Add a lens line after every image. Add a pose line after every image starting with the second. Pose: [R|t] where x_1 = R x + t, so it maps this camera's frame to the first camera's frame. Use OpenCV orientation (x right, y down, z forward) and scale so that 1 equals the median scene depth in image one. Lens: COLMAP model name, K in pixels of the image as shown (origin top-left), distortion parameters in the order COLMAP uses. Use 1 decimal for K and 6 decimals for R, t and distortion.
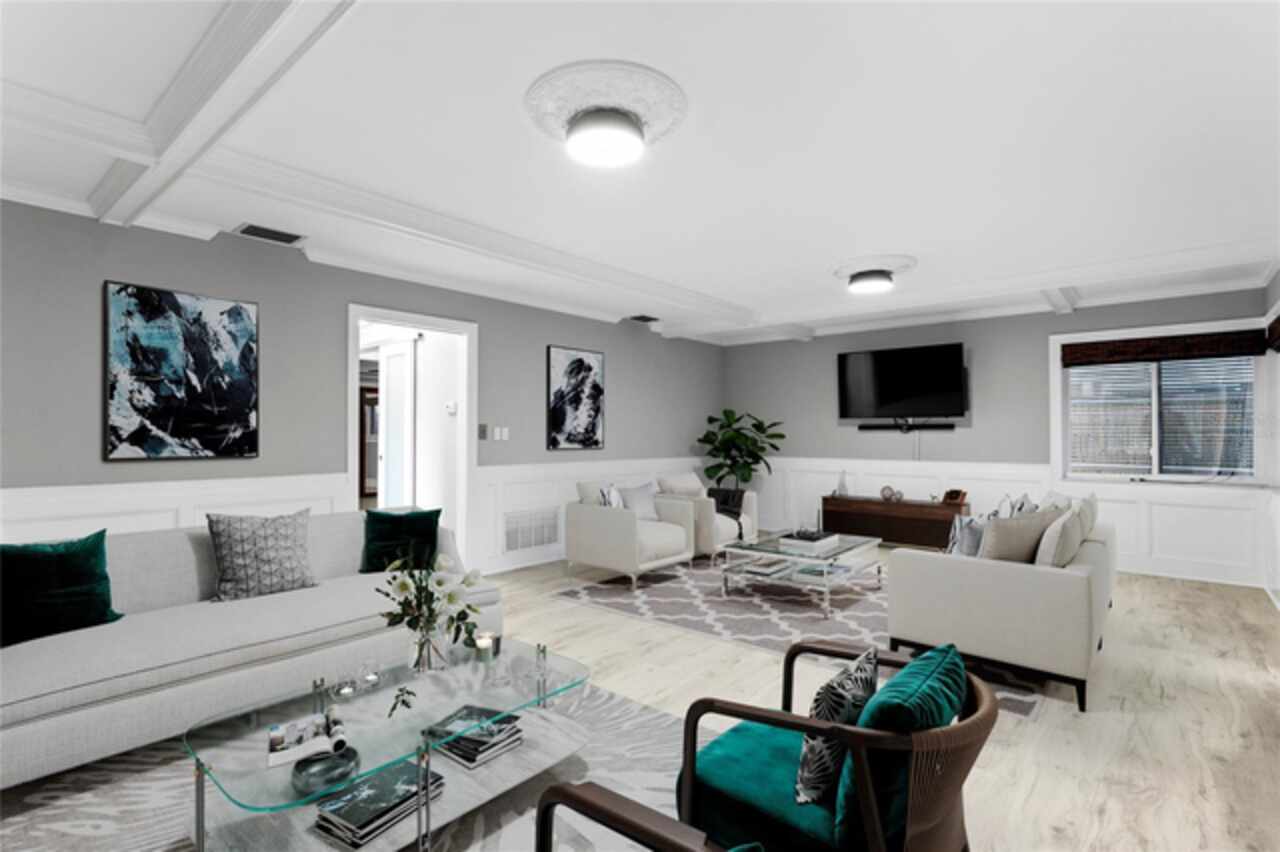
lens RADIAL K [[615.6, 0, 634.8], [0, 615.6, 421.9], [0, 0, 1]] dist [0.009240, 0.001459]
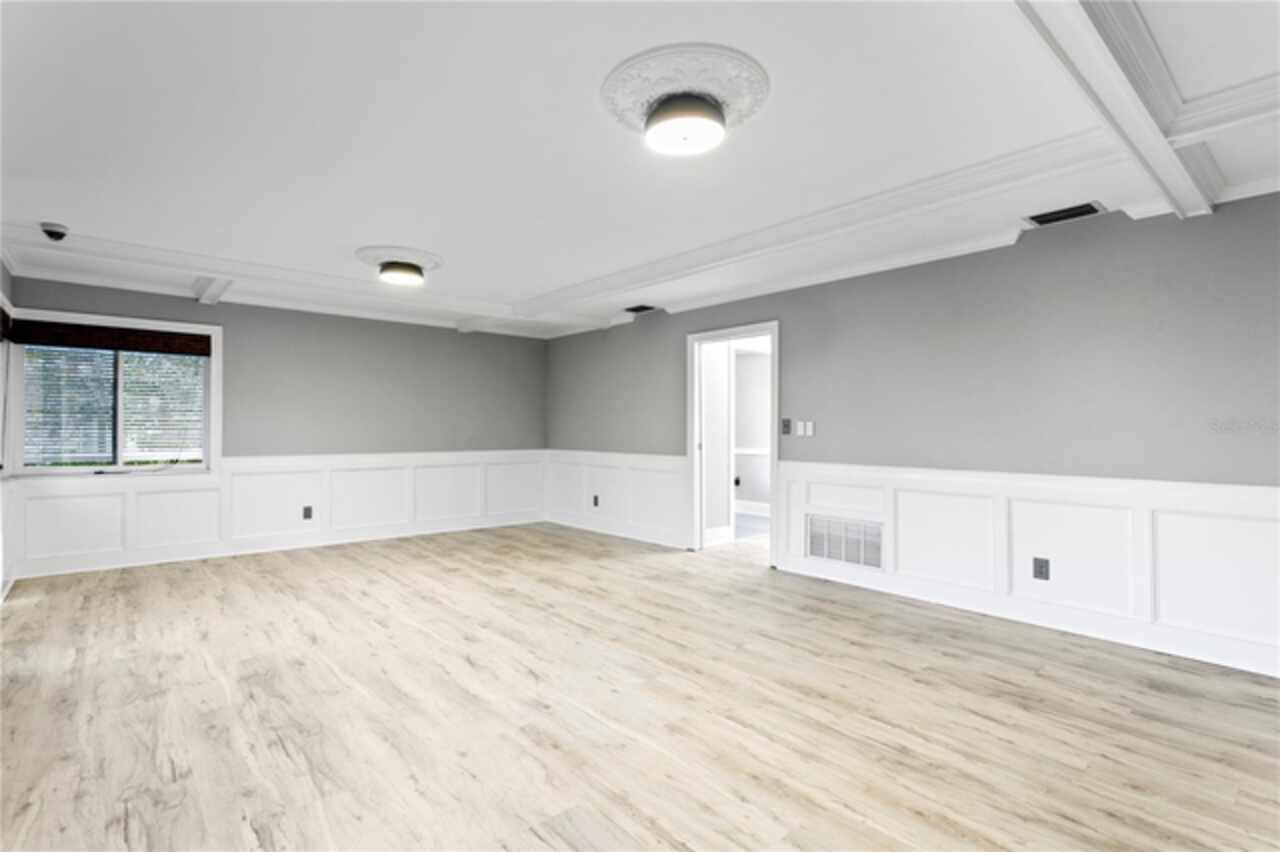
lens RADIAL K [[615.6, 0, 635.5], [0, 615.6, 431.2], [0, 0, 1]] dist [0.009240, 0.001459]
pose [[-0.158718, 0.004870, -0.987312, 0.764143], [0.015130, 0.999882, 0.002500, 0.017073], [0.987208, -0.014541, -0.158773, 0.899094]]
